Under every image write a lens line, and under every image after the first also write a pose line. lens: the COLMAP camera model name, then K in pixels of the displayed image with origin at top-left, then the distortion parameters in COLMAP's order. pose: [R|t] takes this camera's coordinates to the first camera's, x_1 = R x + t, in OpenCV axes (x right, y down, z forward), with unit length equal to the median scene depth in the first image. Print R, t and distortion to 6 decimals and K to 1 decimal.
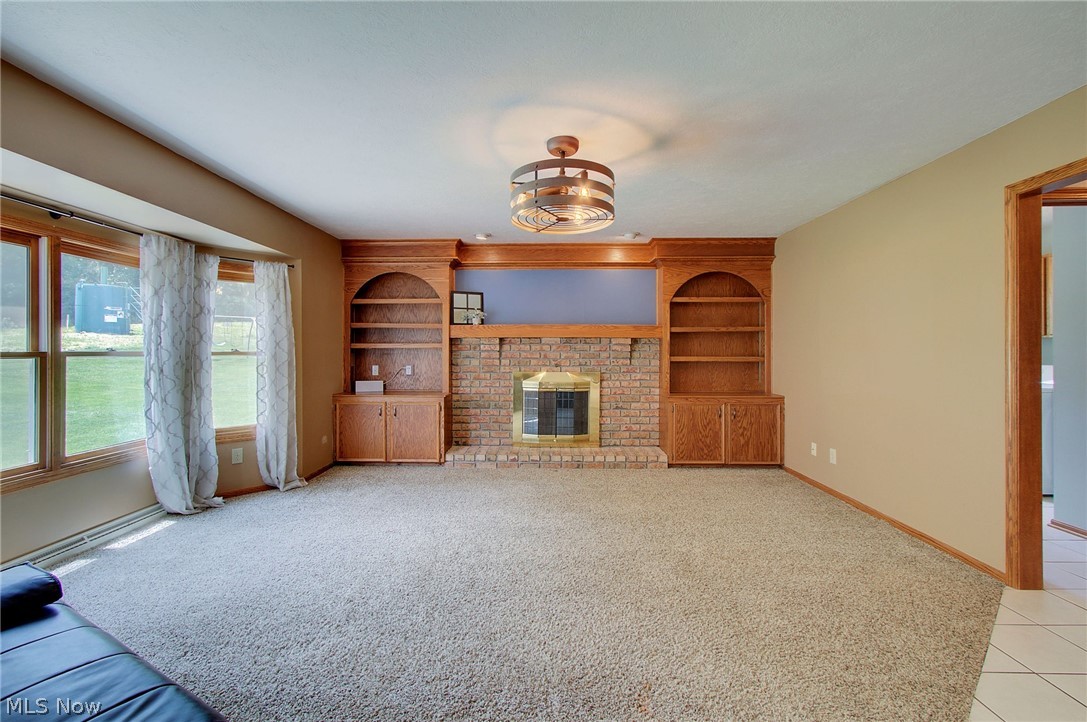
lens RADIAL K [[492.1, 0, 541.9], [0, 492.1, 348.9], [0, 0, 1]] dist [-0.035127, 0.030206]
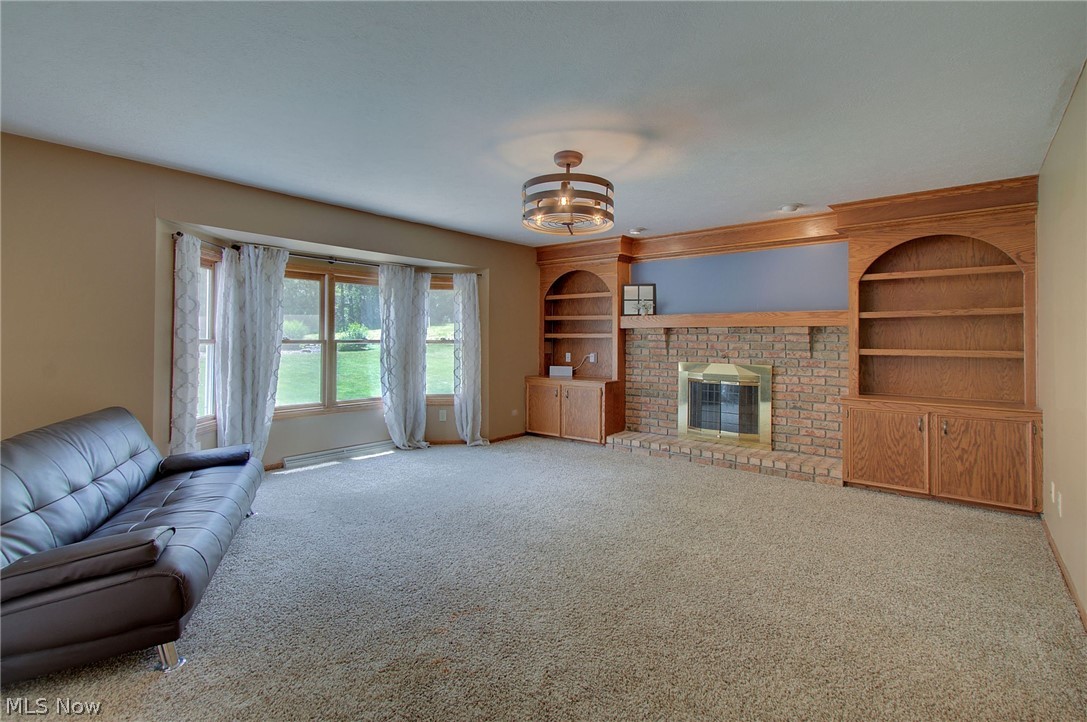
lens RADIAL K [[518.3, 0, 542.5], [0, 518.3, 333.1], [0, 0, 1]] dist [-0.003253, 0.000386]
pose [[0.783029, -0.004284, -0.621971, 0.383970], [-0.001484, 0.999961, -0.008756, -0.002154], [0.621984, 0.007779, 0.782991, 0.017027]]
